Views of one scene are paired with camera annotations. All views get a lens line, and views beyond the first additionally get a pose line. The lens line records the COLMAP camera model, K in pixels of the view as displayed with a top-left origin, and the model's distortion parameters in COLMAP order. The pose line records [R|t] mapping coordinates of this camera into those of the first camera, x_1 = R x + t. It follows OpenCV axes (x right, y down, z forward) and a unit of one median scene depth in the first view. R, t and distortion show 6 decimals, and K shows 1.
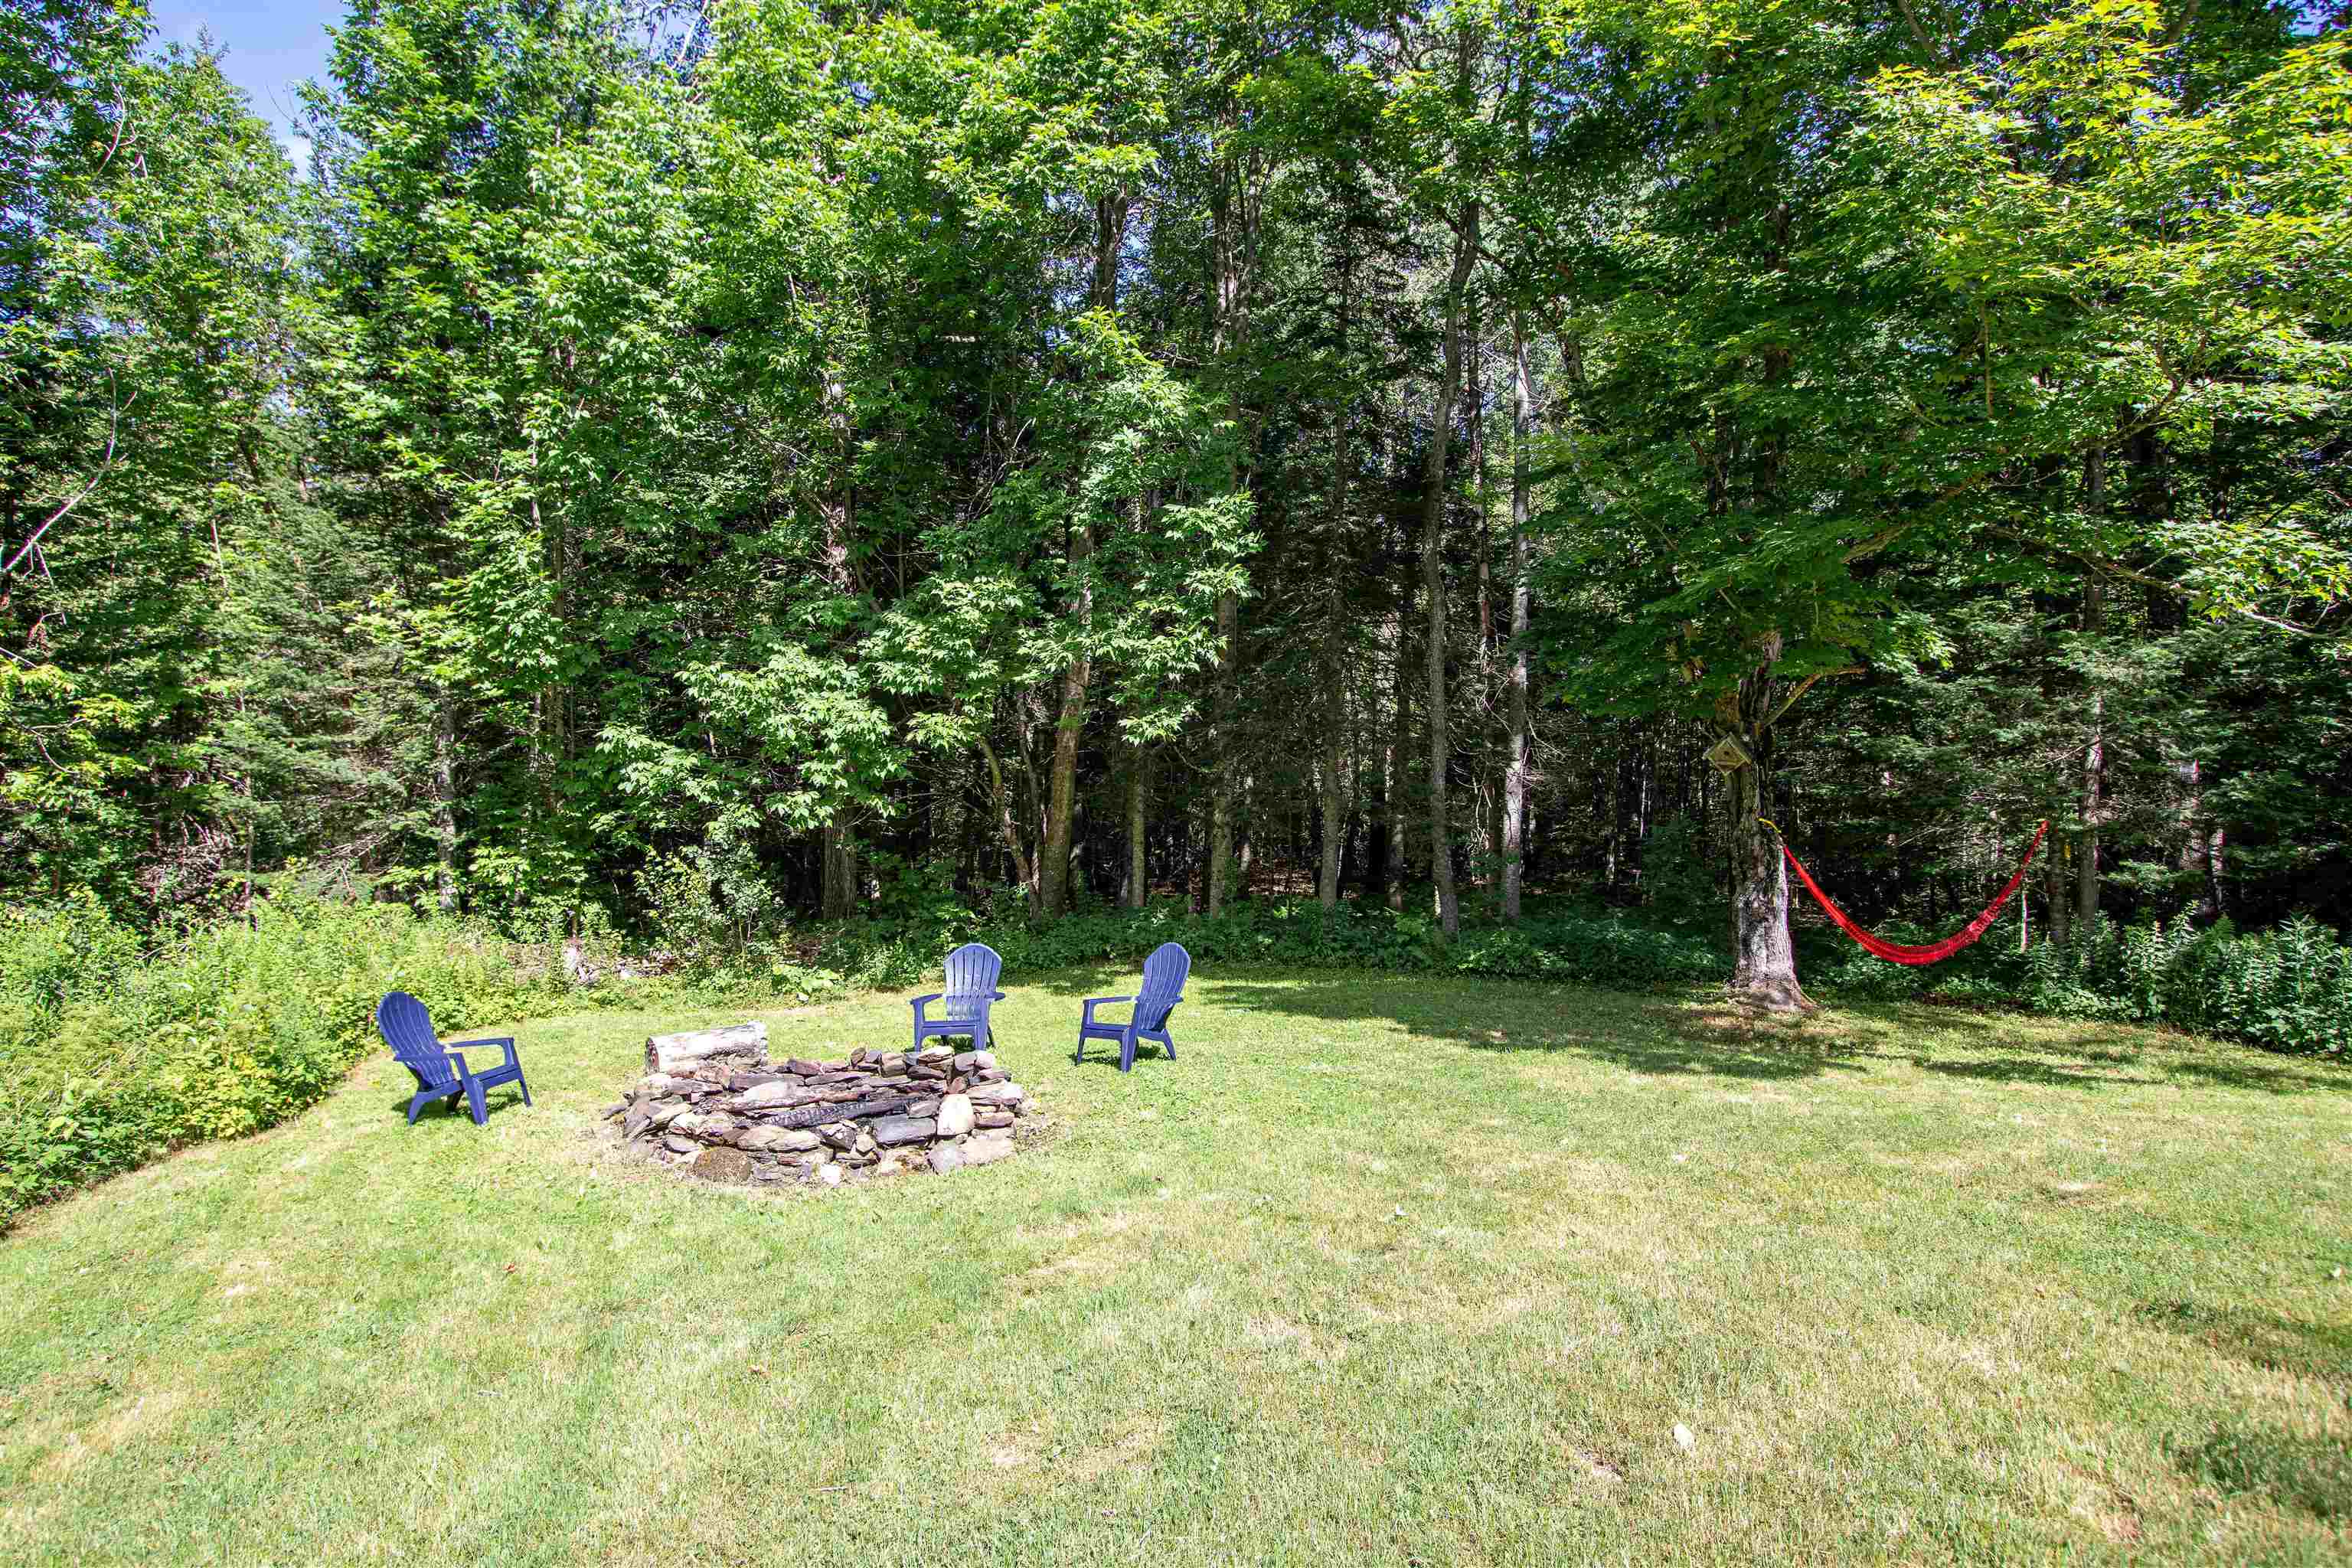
lens RADIAL K [[1356.8, 0, 1117.3], [0, 1356.8, 757.2], [0, 0, 1]] dist [-0.027567, 0.026771]
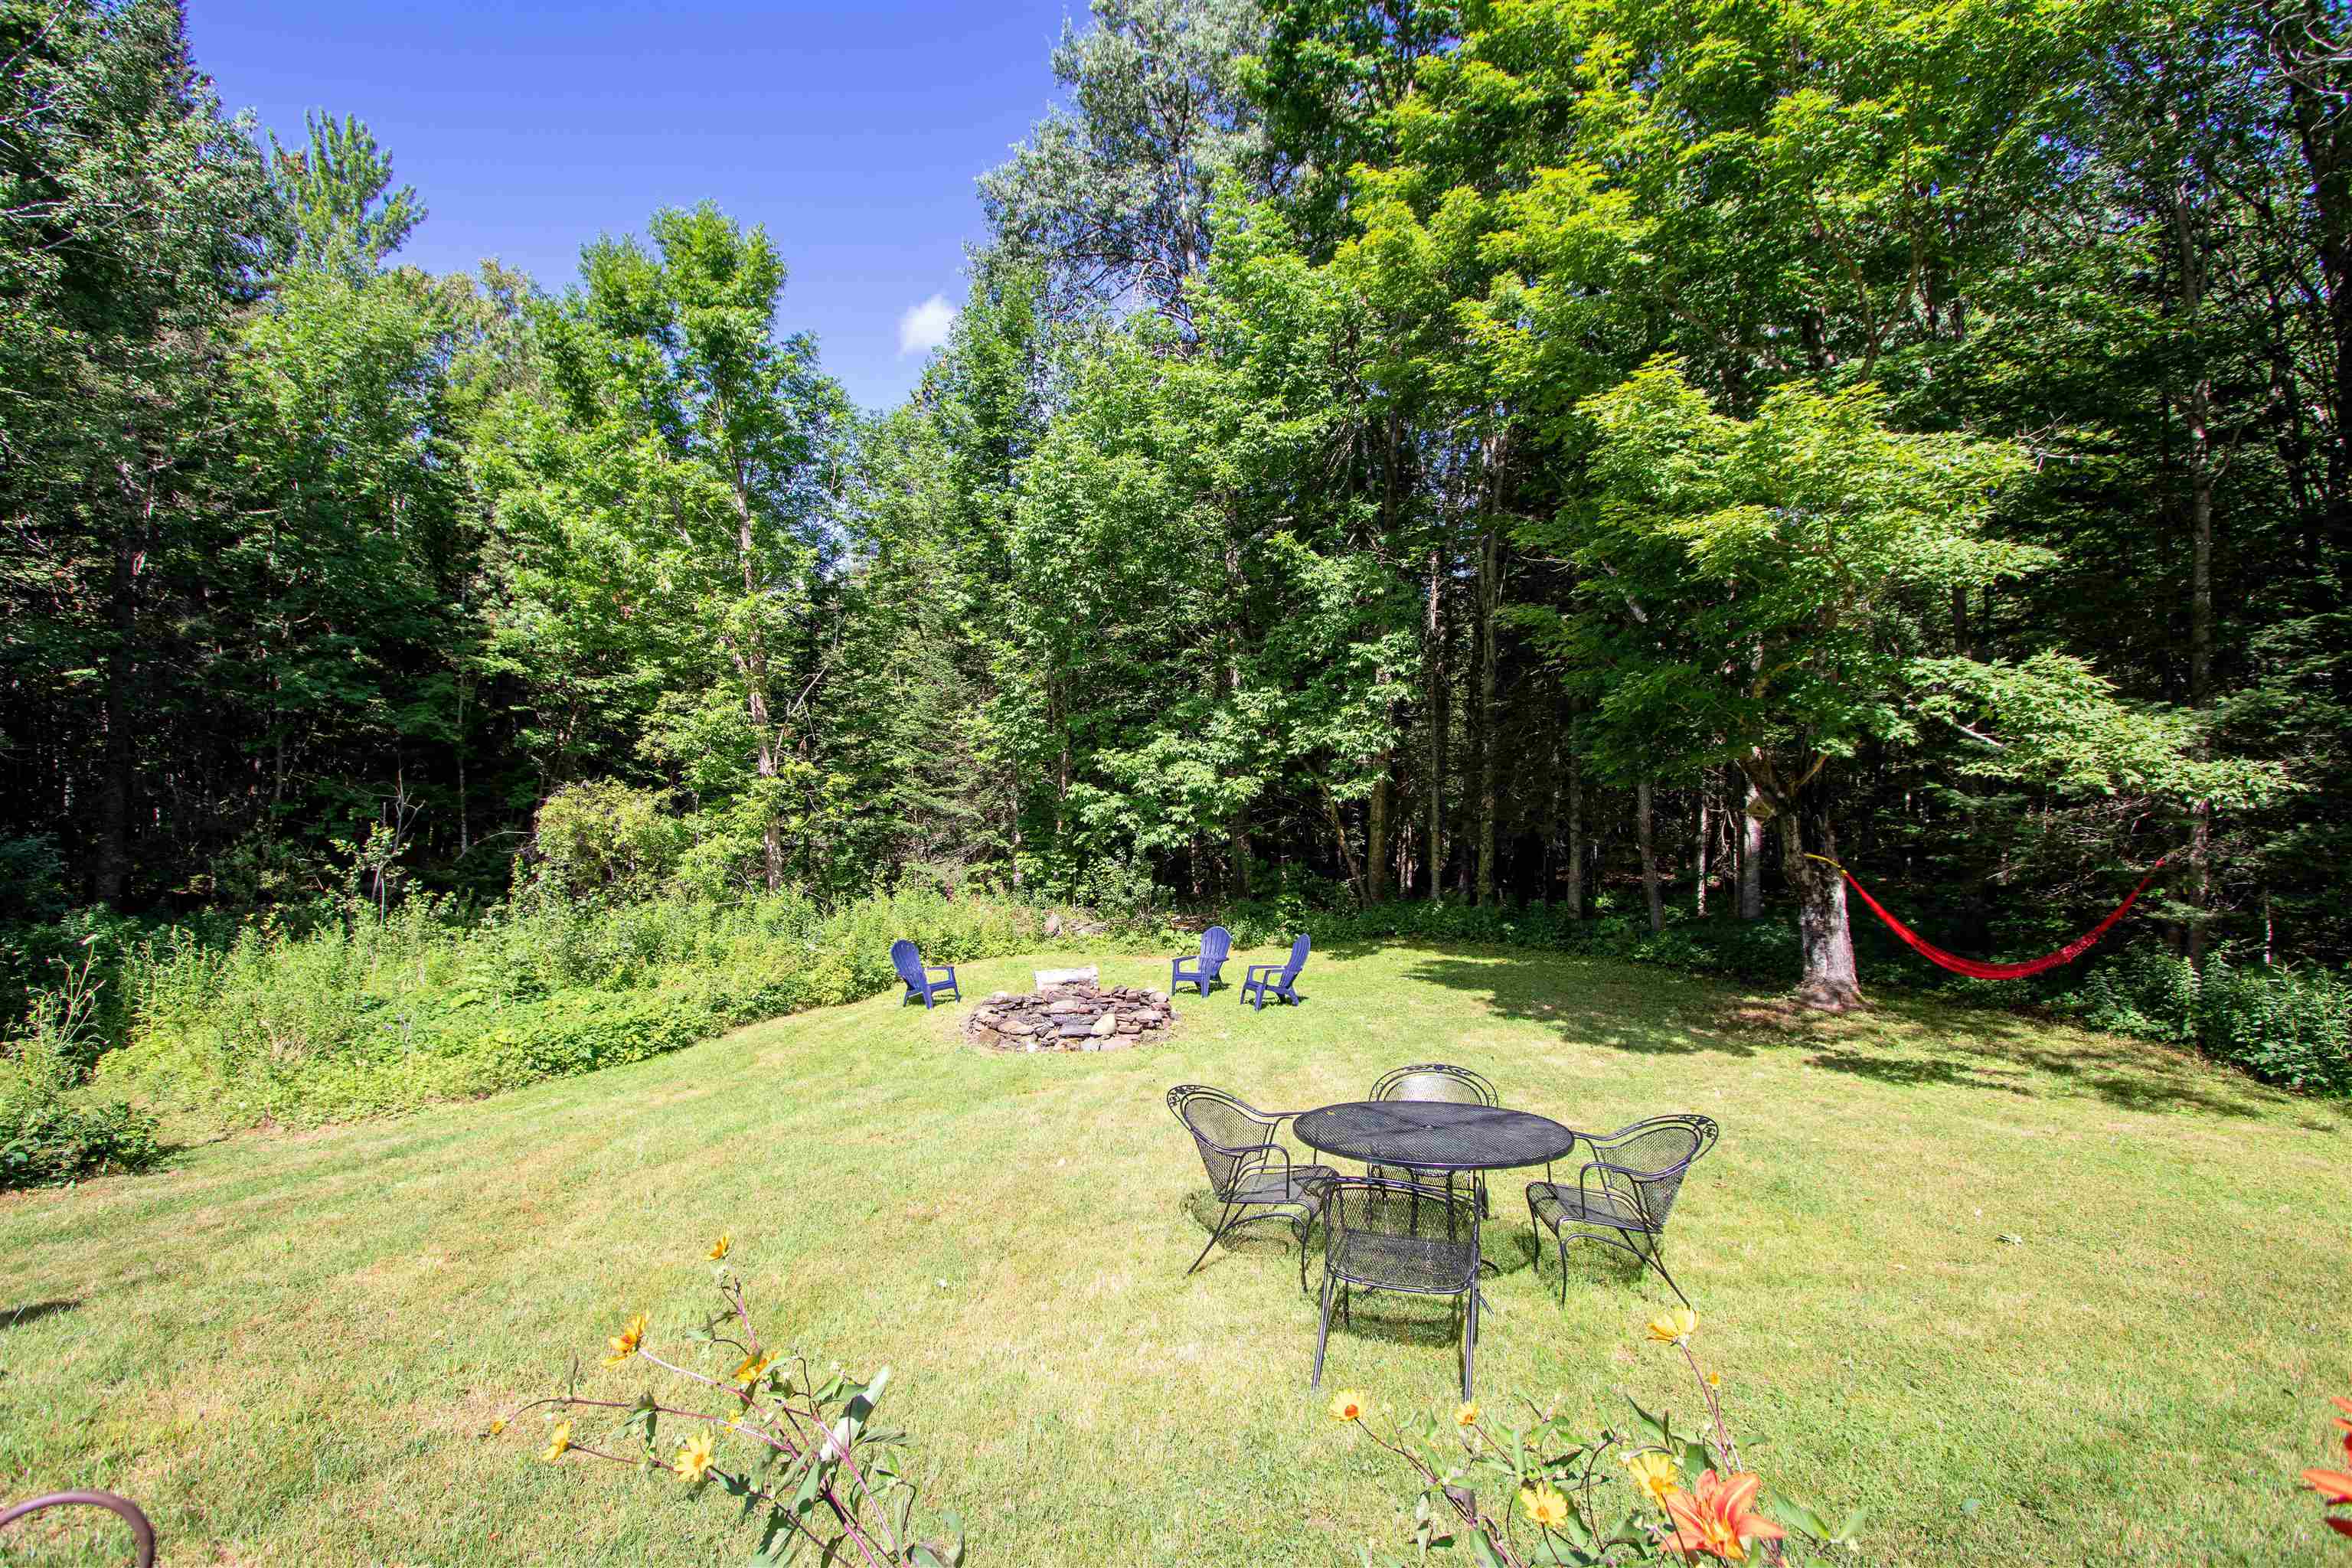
lens RADIAL K [[1083.5, 0, 1169.2], [0, 1083.5, 759.4], [0, 0, 1]] dist [-0.029408, 0.015157]
pose [[0.893216, -0.018891, -0.449231, 0.381922], [0.023754, 0.999704, 0.005192, -0.064329], [0.449000, -0.015309, 0.893401, -0.172752]]
